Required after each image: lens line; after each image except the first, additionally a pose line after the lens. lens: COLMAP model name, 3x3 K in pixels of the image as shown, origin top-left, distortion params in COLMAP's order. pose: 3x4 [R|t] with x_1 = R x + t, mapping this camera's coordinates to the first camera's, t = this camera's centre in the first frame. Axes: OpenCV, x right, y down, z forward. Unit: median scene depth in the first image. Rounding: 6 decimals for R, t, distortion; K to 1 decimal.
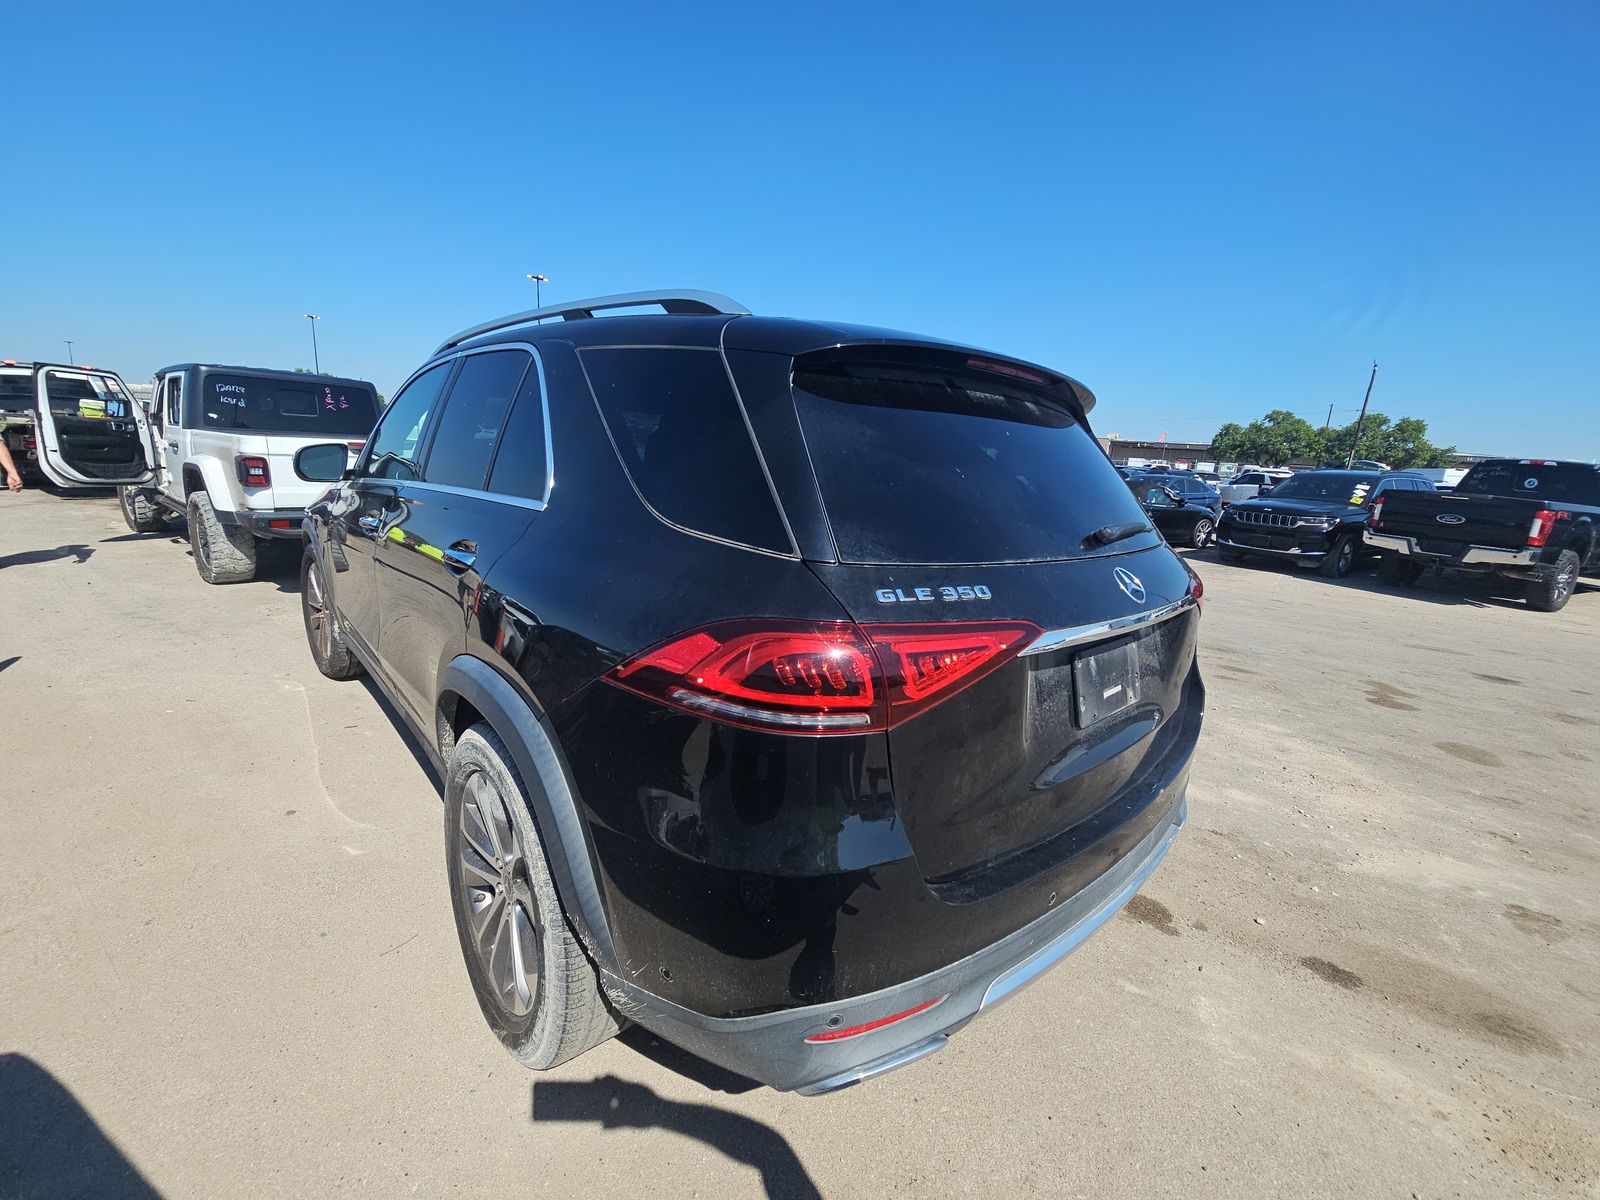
lens RADIAL K [[645.0, 0, 792.4], [0, 645.0, 595.1], [0, 0, 1]] dist [0.024985, -0.018016]
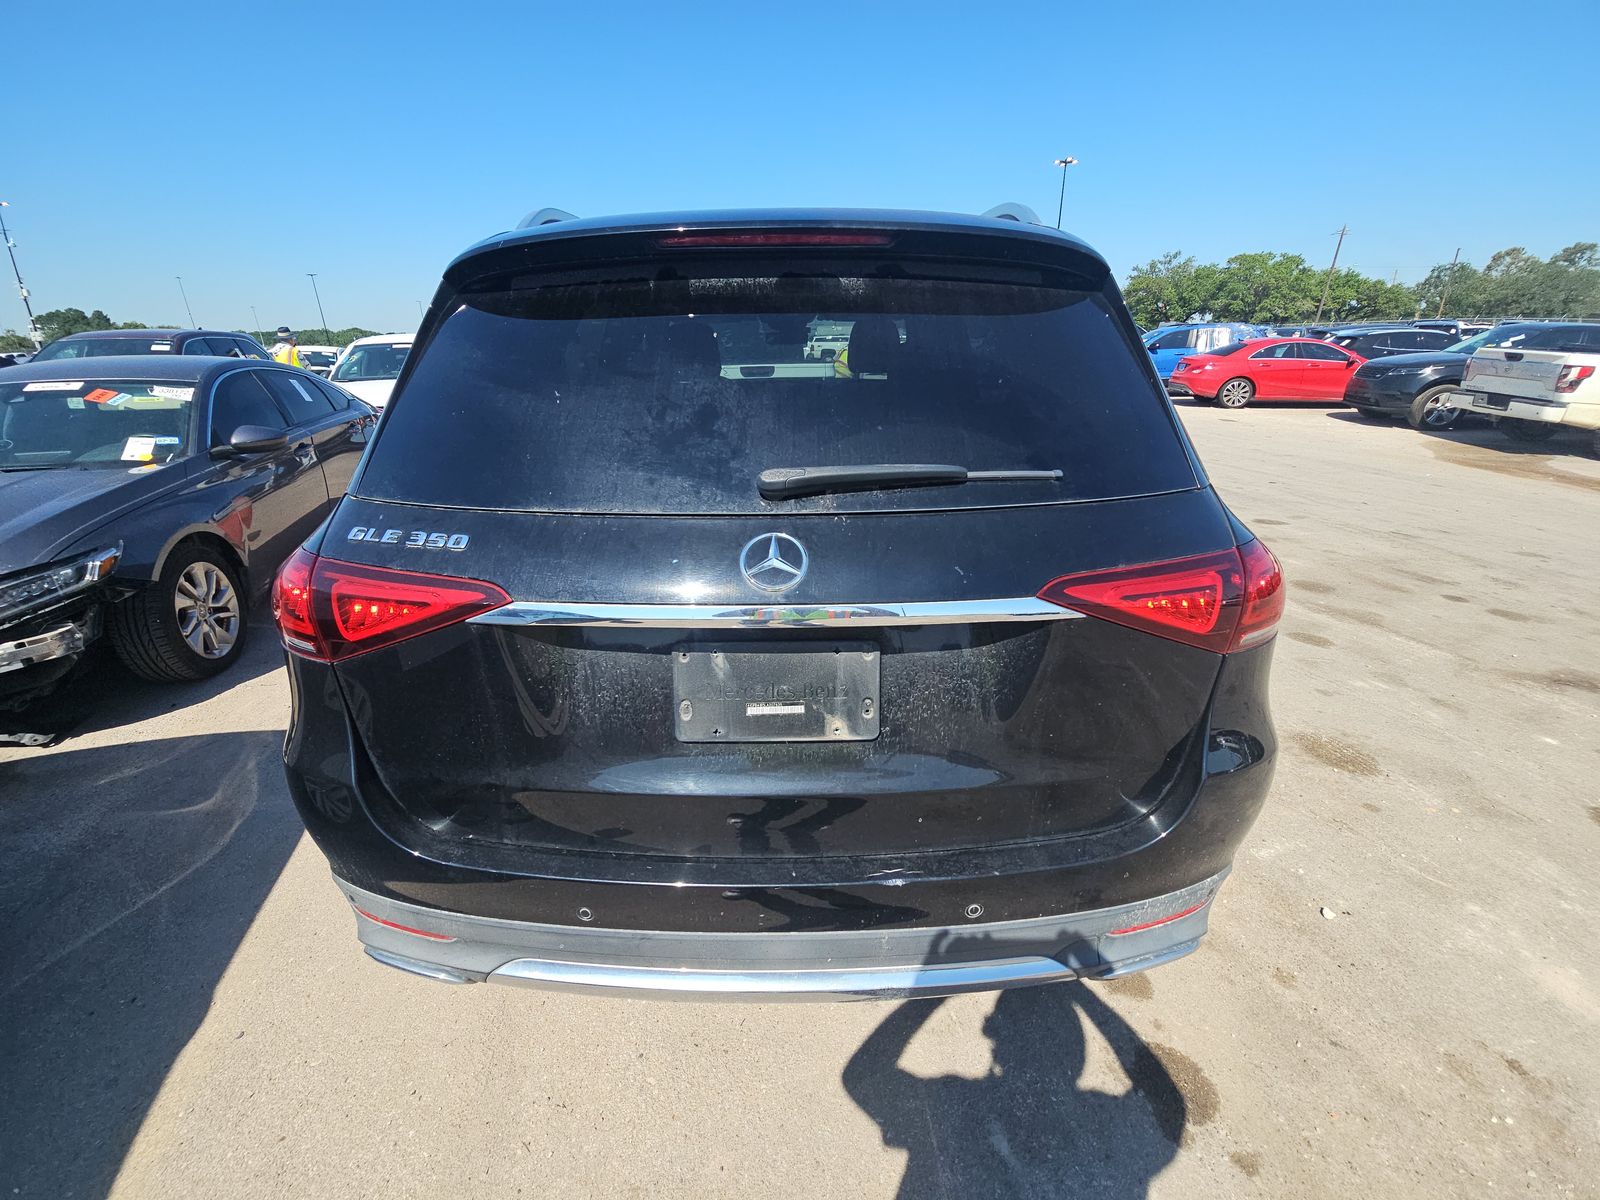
lens RADIAL K [[665.2, 0, 800.0], [0, 665.2, 600.0], [0, 0, 1]] dist [0.000583, 0.000086]
pose [[0.755300, 0.174517, -0.631717, 1.246347], [-0.091245, 0.982508, 0.162331, -0.118463], [0.648997, -0.064968, 0.758012, 0.625440]]
